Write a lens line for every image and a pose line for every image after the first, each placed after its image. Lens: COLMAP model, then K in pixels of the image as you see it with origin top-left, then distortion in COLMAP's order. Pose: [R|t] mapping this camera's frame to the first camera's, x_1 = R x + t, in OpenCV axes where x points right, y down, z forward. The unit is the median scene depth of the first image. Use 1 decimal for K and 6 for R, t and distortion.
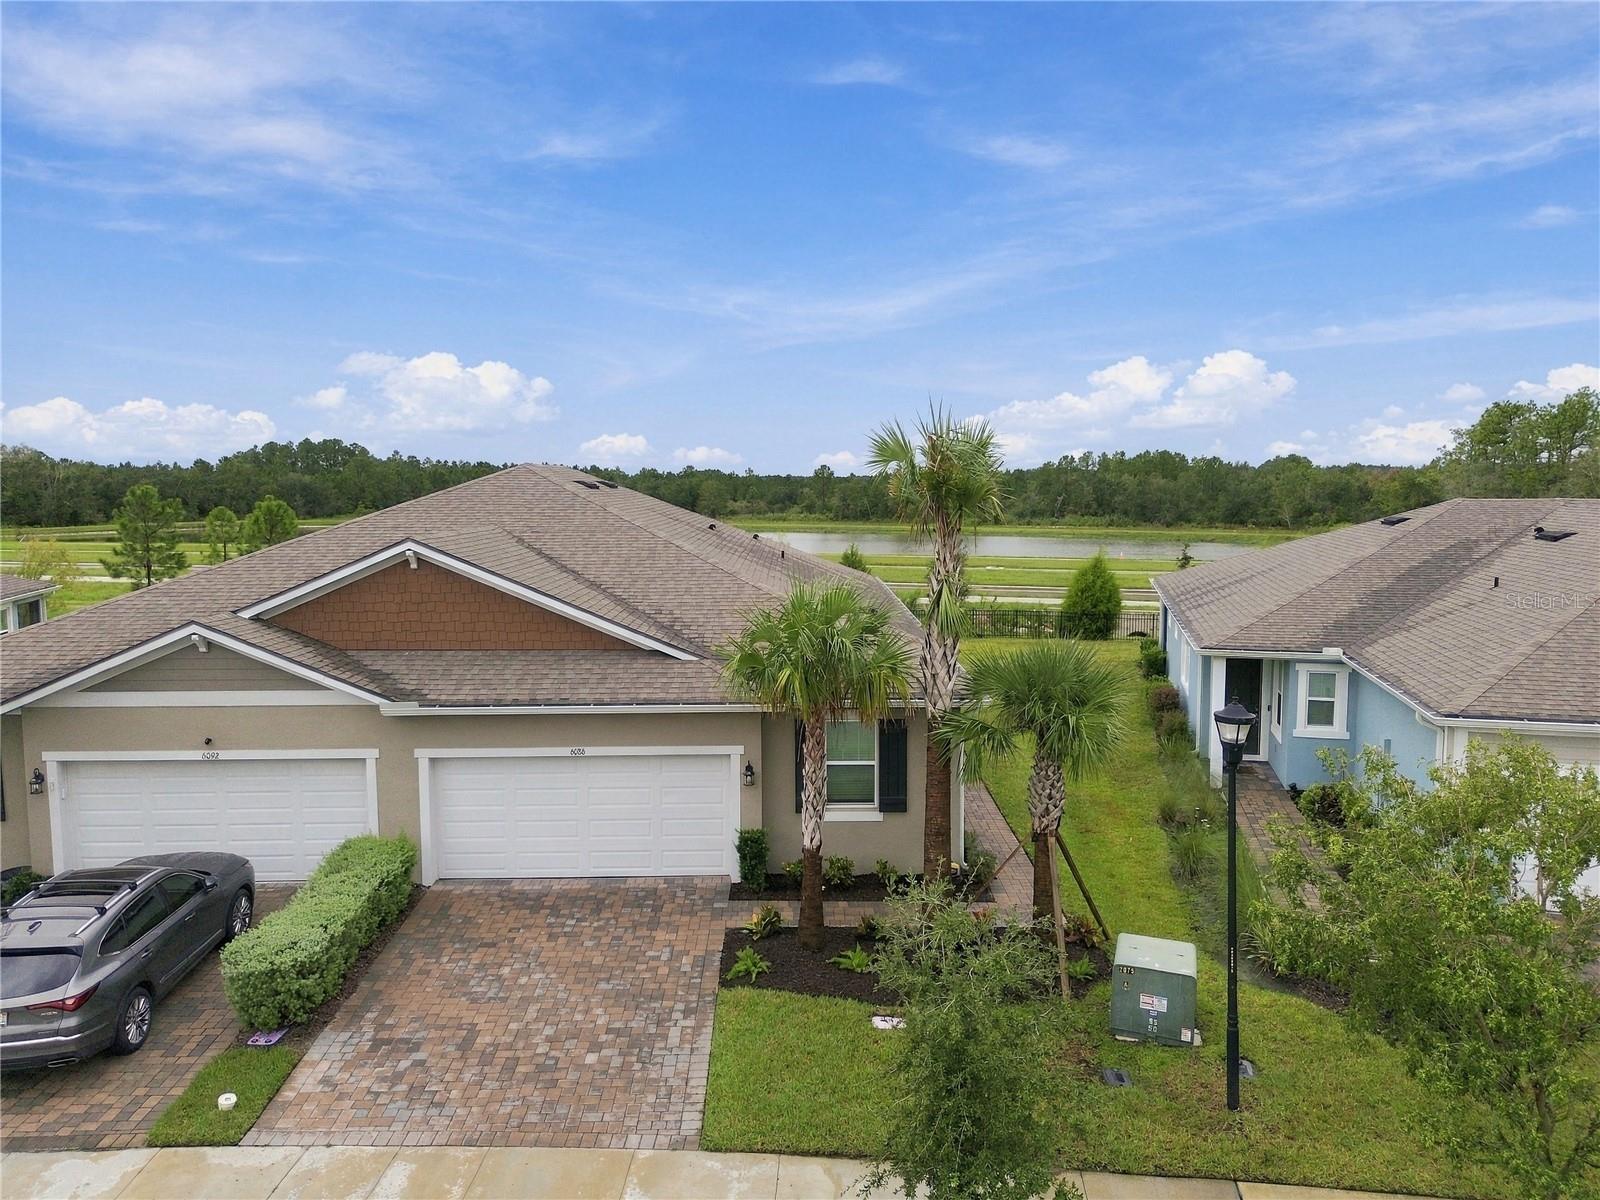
lens RADIAL K [[1131.2, 0, 802.3], [0, 1131.2, 600.3], [0, 0, 1]] dist [0.072671, -0.060212]
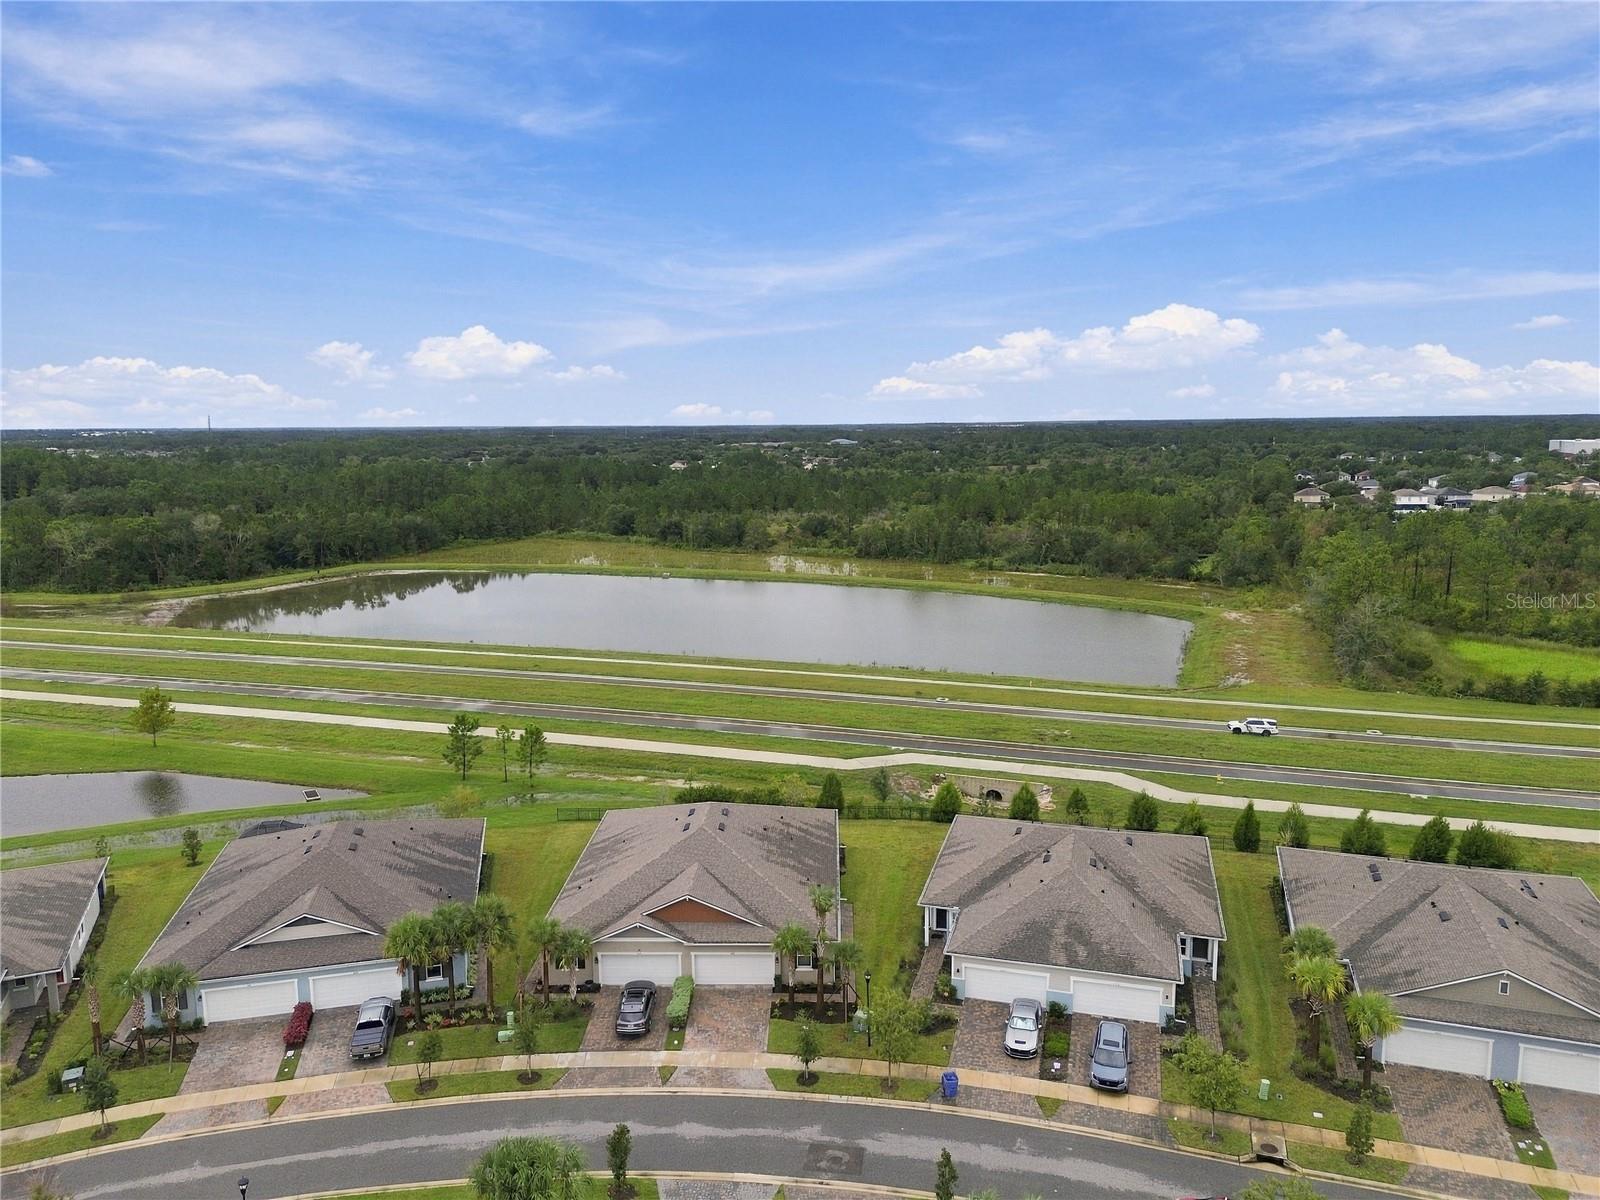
lens RADIAL K [[1131.2, 0, 802.4], [0, 1131.2, 602.9], [0, 0, 1]] dist [0.072671, -0.060212]
pose [[0.999366, -0.001703, -0.035567, 0.175944], [0.003637, 0.998513, 0.054384, -1.252248], [0.035421, -0.054479, 0.997886, -2.755538]]
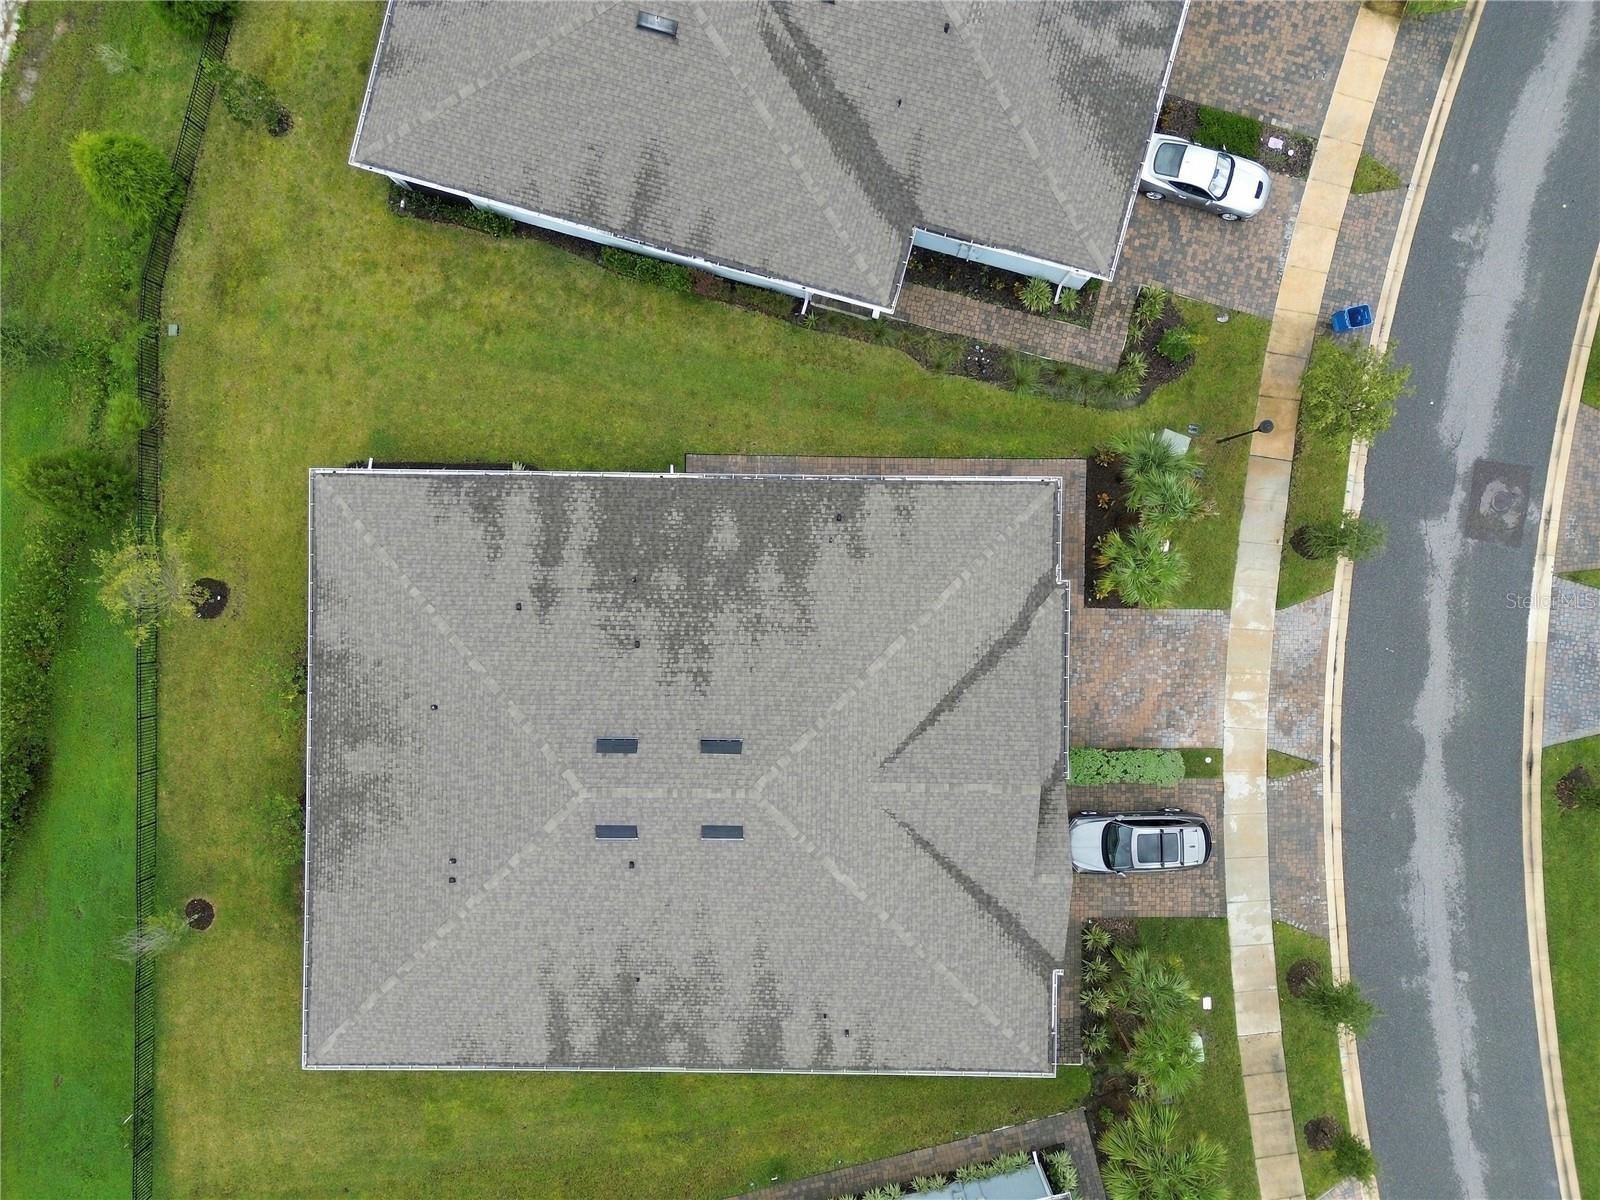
lens RADIAL K [[1131.2, 0, 804.6], [0, 1131.2, 600.6], [0, 0, 1]] dist [0.072671, -0.060212]
pose [[0.021270, -0.999724, -0.010023, -0.037887], [0.108009, -0.007669, 0.994120, -1.917205], [-0.993922, -0.022227, 0.107816, 1.219166]]
